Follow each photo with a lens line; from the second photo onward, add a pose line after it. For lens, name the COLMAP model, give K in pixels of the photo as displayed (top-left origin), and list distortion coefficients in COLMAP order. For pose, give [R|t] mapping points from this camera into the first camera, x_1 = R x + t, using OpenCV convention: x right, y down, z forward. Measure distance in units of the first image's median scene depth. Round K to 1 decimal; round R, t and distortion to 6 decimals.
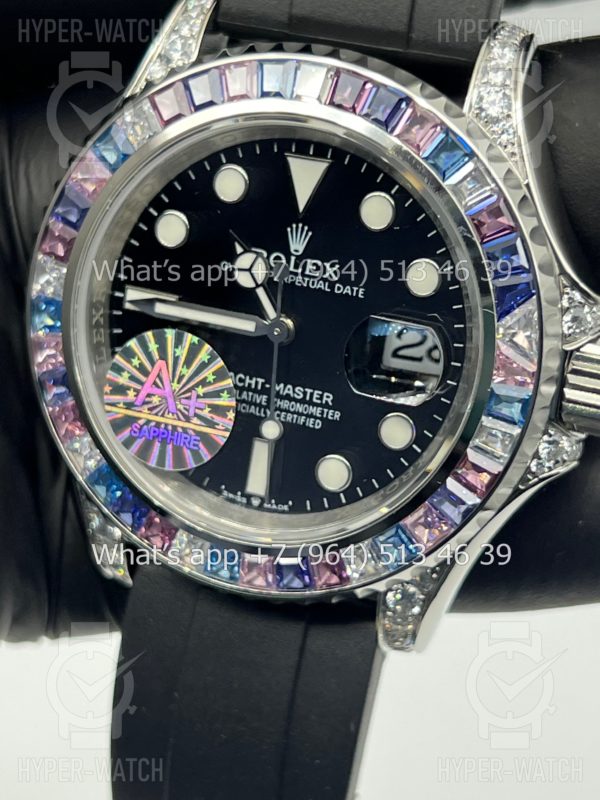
lens RADIAL K [[1936.8, 0, 298.8], [0, 1936.8, 404.3], [0, 0, 1]] dist [0.274733, 0.000000]
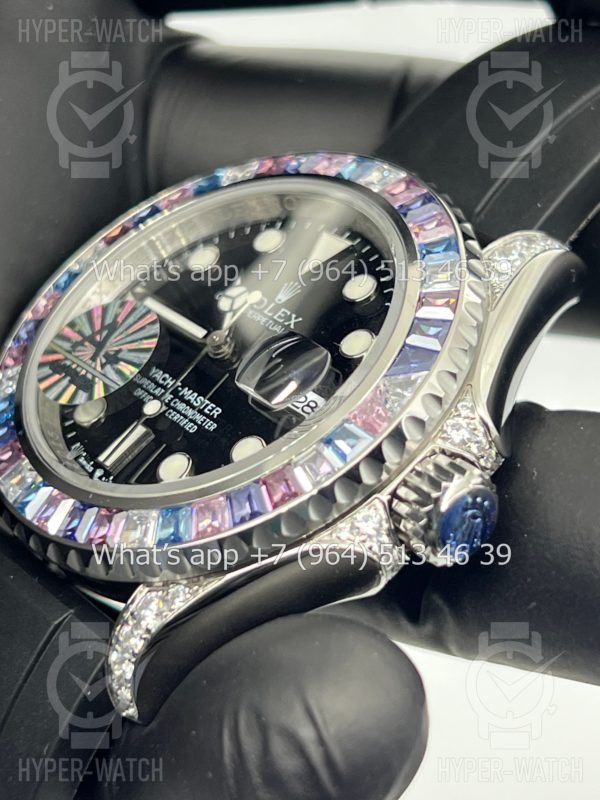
lens RADIAL K [[1936.8, 0, 291.8], [0, 1936.8, 398.1], [0, 0, 1]] dist [0.274733, 0.000000]
pose [[0.796854, 0.427619, -0.426808, 0.465700], [-0.597938, 0.659397, -0.455704, 0.420911], [0.086568, 0.618334, 0.781133, 0.224655]]
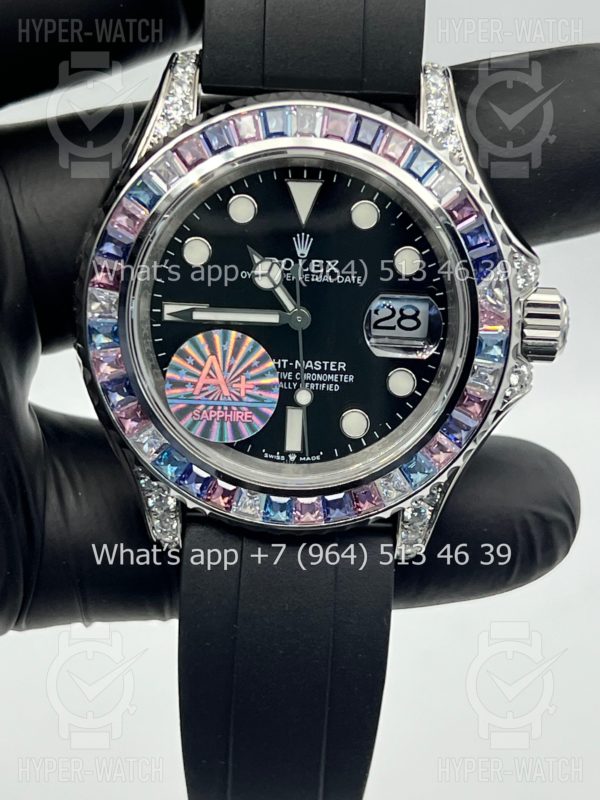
lens RADIAL K [[1936.8, 0, 303.7], [0, 1936.8, 392.5], [0, 0, 1]] dist [0.274733, 0.000000]
pose [[0.944110, -0.152487, 0.292240, -0.382832], [0.157332, 0.987521, 0.007000, 0.001152], [-0.289660, 0.039370, 0.956319, -0.207641]]
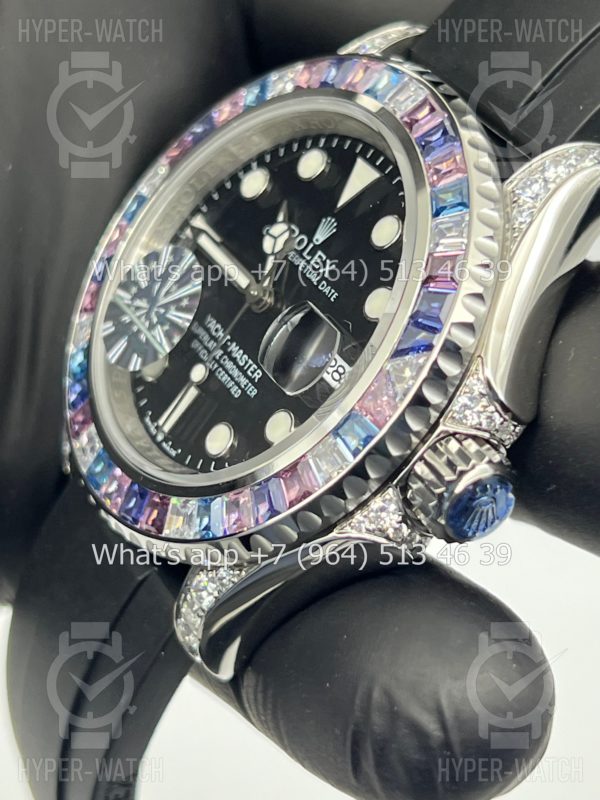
lens RADIAL K [[1936.8, 0, 304.0], [0, 1936.8, 407.4], [0, 0, 1]] dist [0.274733, 0.000000]
pose [[0.731371, 0.476838, -0.487567, 0.527983], [-0.583281, 0.807822, -0.084900, 0.081343], [0.353383, 0.346482, 0.868948, 0.145537]]
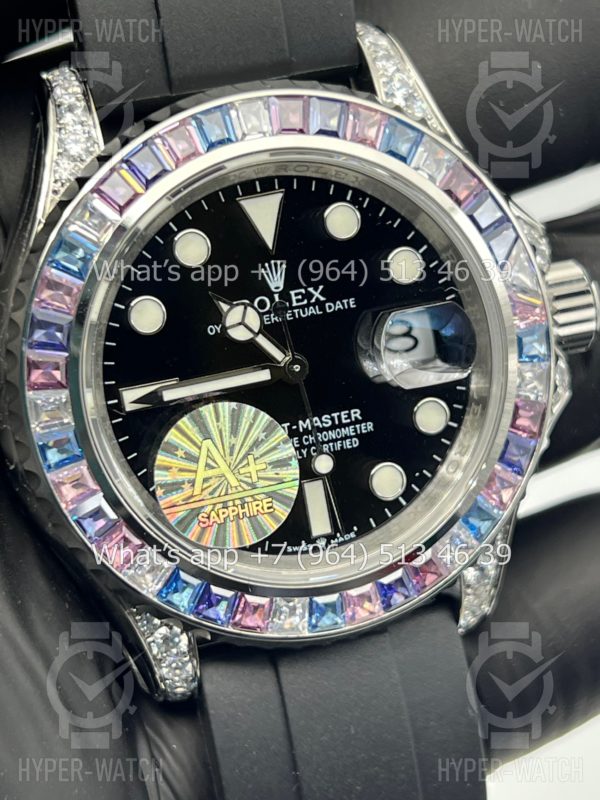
lens RADIAL K [[1936.8, 0, 297.3], [0, 1936.8, 394.8], [0, 0, 1]] dist [0.274733, 0.000000]
pose [[0.790864, -0.355609, 0.498073, -0.504601], [0.390936, 0.919717, 0.035902, -0.060085], [-0.470853, 0.166321, 0.866392, 0.144088]]
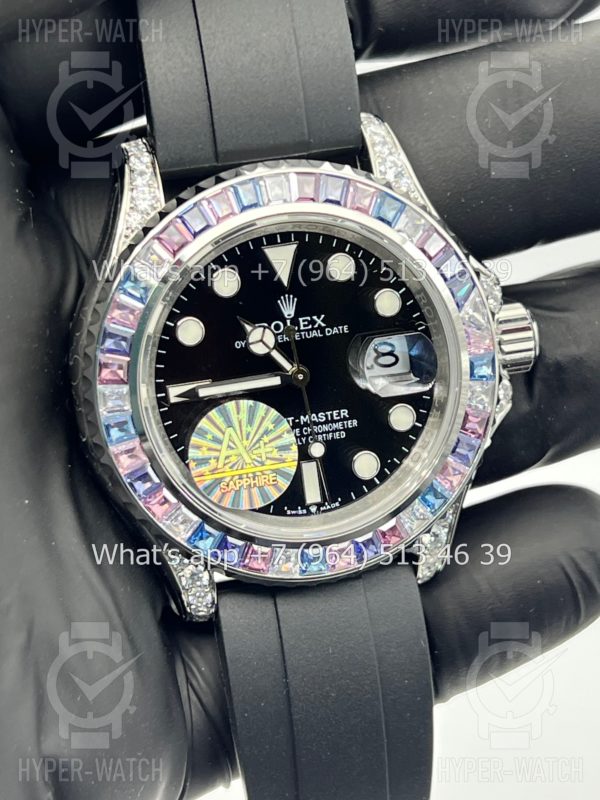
lens RADIAL K [[1936.8, 0, 300.2], [0, 1936.8, 407.0], [0, 0, 1]] dist [0.274733, 0.000000]
pose [[0.823911, -0.325519, 0.463905, -0.622376], [0.343091, 0.938030, 0.048869, -0.082034], [-0.451064, 0.118898, 0.884536, -0.157515]]
